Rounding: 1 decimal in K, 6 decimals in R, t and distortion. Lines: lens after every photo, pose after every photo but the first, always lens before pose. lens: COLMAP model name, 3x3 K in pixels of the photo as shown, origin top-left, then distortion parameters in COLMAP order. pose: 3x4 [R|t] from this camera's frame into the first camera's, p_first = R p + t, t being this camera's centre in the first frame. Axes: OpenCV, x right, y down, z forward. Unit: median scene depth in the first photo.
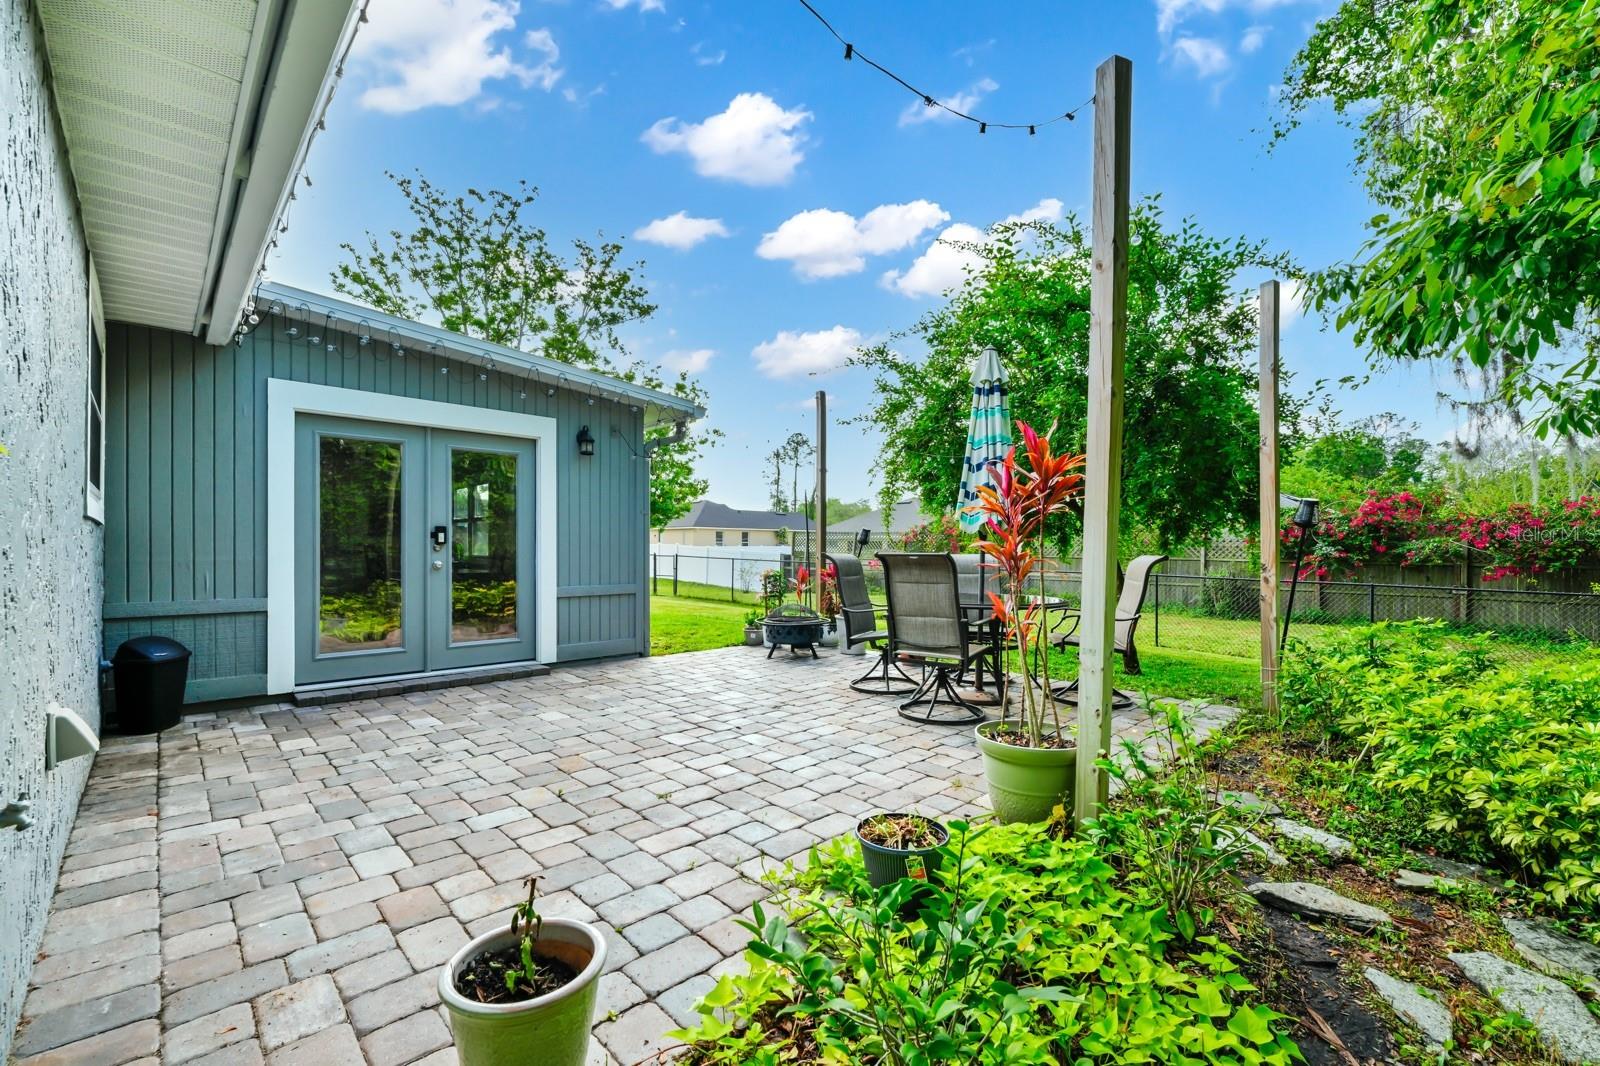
lens RADIAL K [[642.5, 0, 807.3], [0, 642.5, 540.9], [0, 0, 1]] dist [-0.008967, -0.000406]
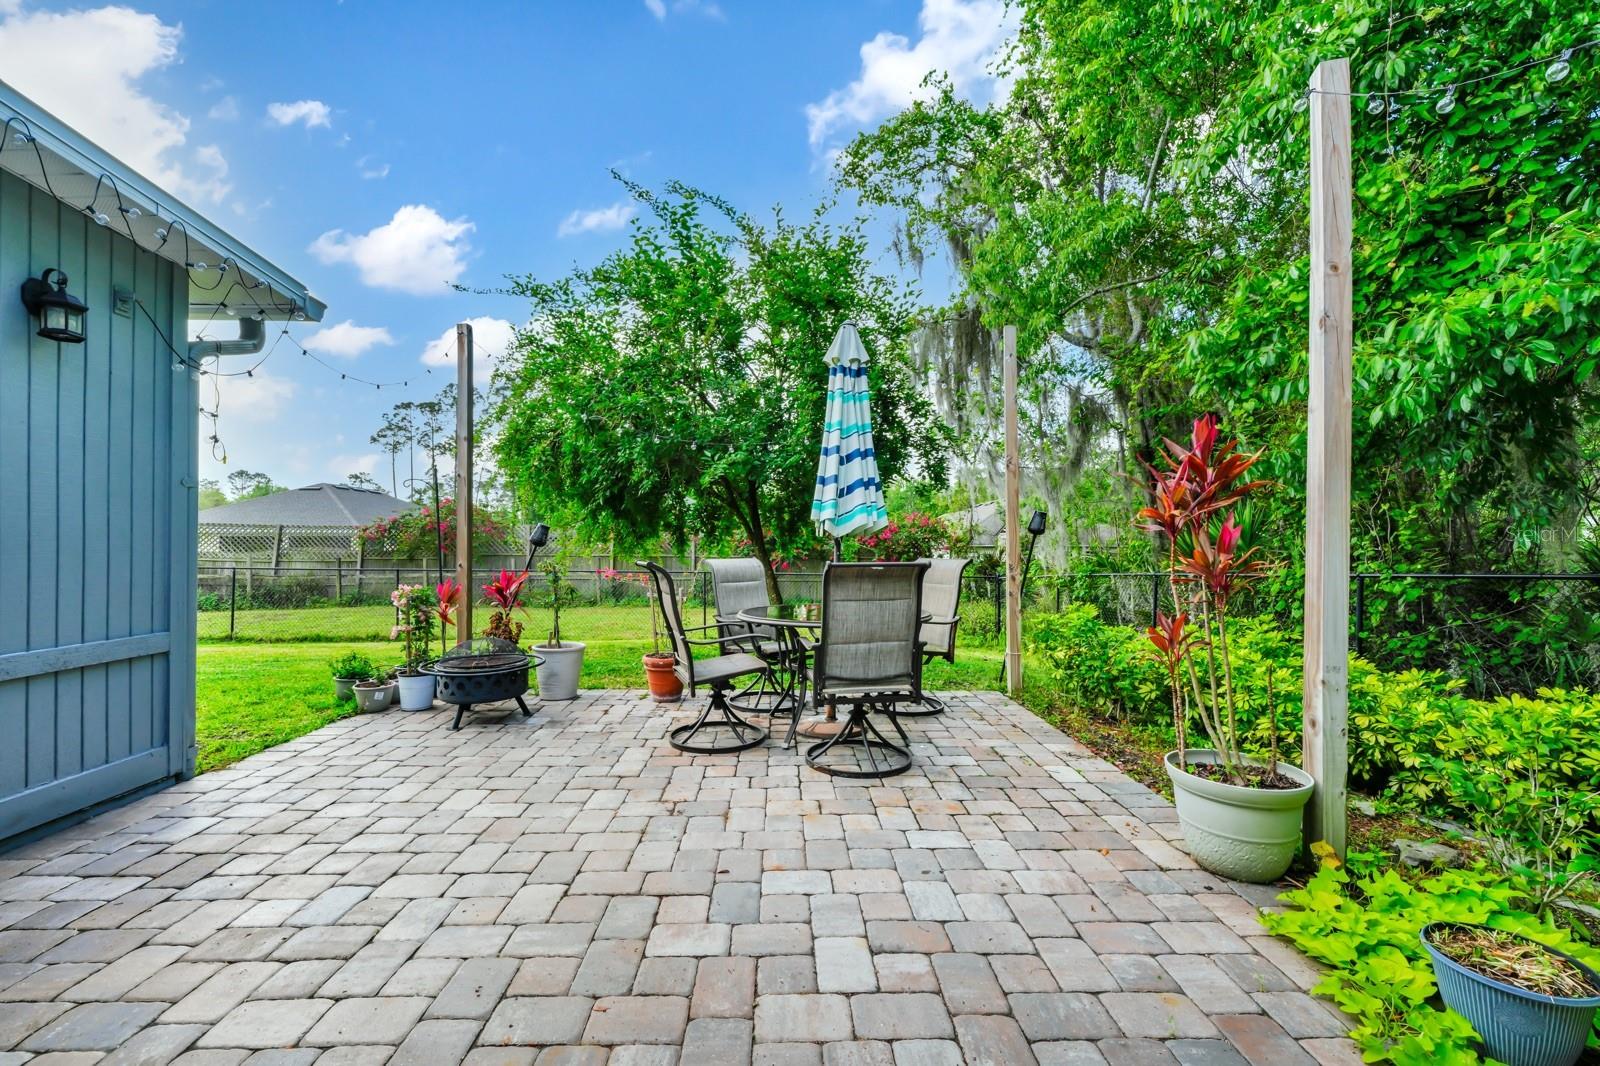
lens RADIAL K [[642.5, 0, 807.3], [0, 642.5, 540.9], [0, 0, 1]] dist [-0.008967, -0.000406]
pose [[0.687345, 0.003943, 0.726320, -0.388280], [-0.006238, 0.999980, 0.000474, -0.006222], [-0.726304, -0.004856, 0.687356, 0.449591]]
